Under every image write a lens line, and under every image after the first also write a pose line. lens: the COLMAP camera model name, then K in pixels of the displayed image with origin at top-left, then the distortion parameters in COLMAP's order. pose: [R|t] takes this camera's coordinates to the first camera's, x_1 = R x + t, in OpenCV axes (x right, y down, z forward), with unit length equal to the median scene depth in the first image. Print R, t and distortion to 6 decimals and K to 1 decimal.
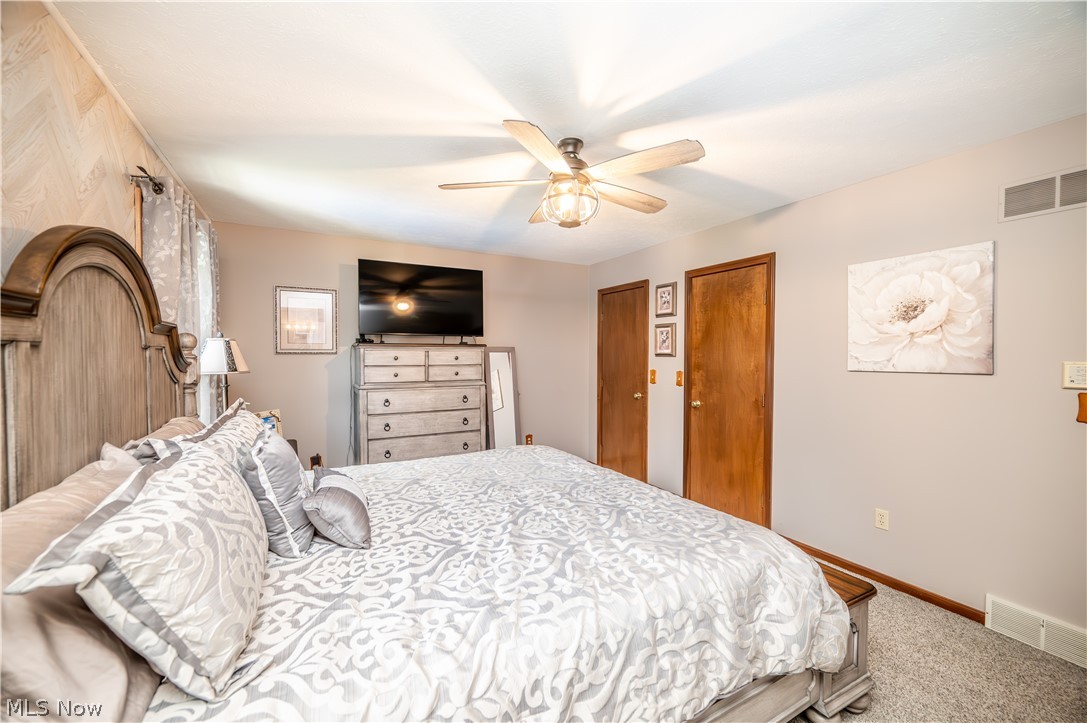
lens RADIAL K [[426.8, 0, 532.6], [0, 426.8, 363.4], [0, 0, 1]] dist [0.001429, -0.000757]
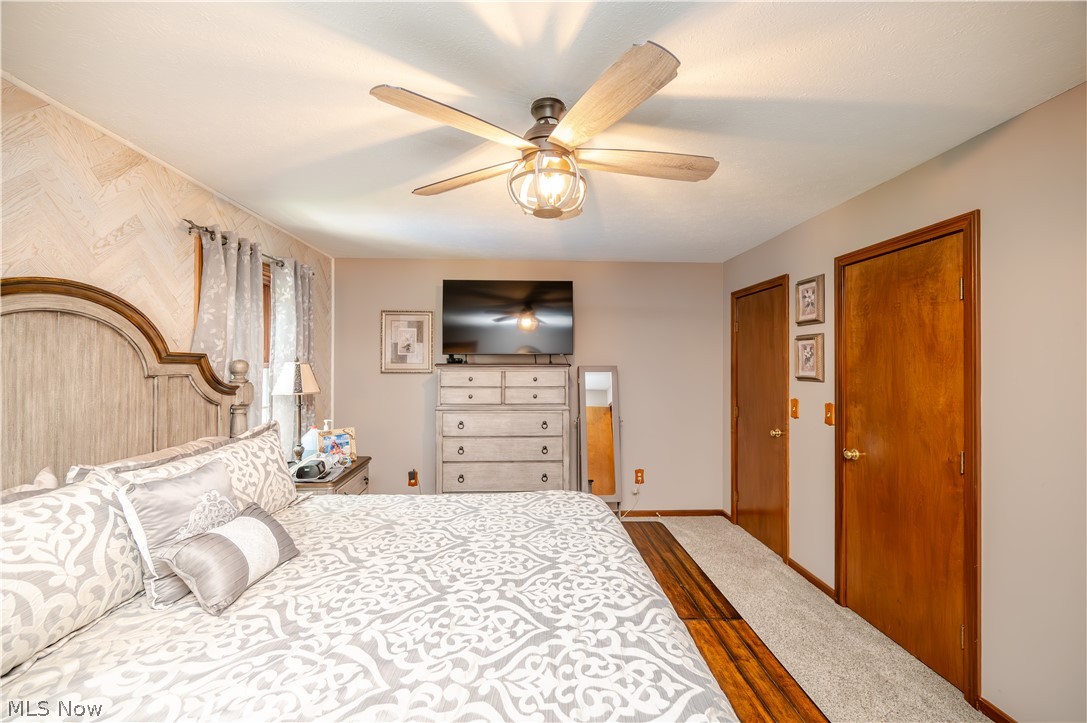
lens RADIAL K [[426.8, 0, 547.4], [0, 426.8, 361.5], [0, 0, 1]] dist [0.001429, -0.000757]
pose [[0.904508, -0.002000, -0.426452, 0.236485], [-0.010549, 0.999578, -0.027062, -0.026426], [0.426327, 0.028976, 0.904105, 0.191525]]
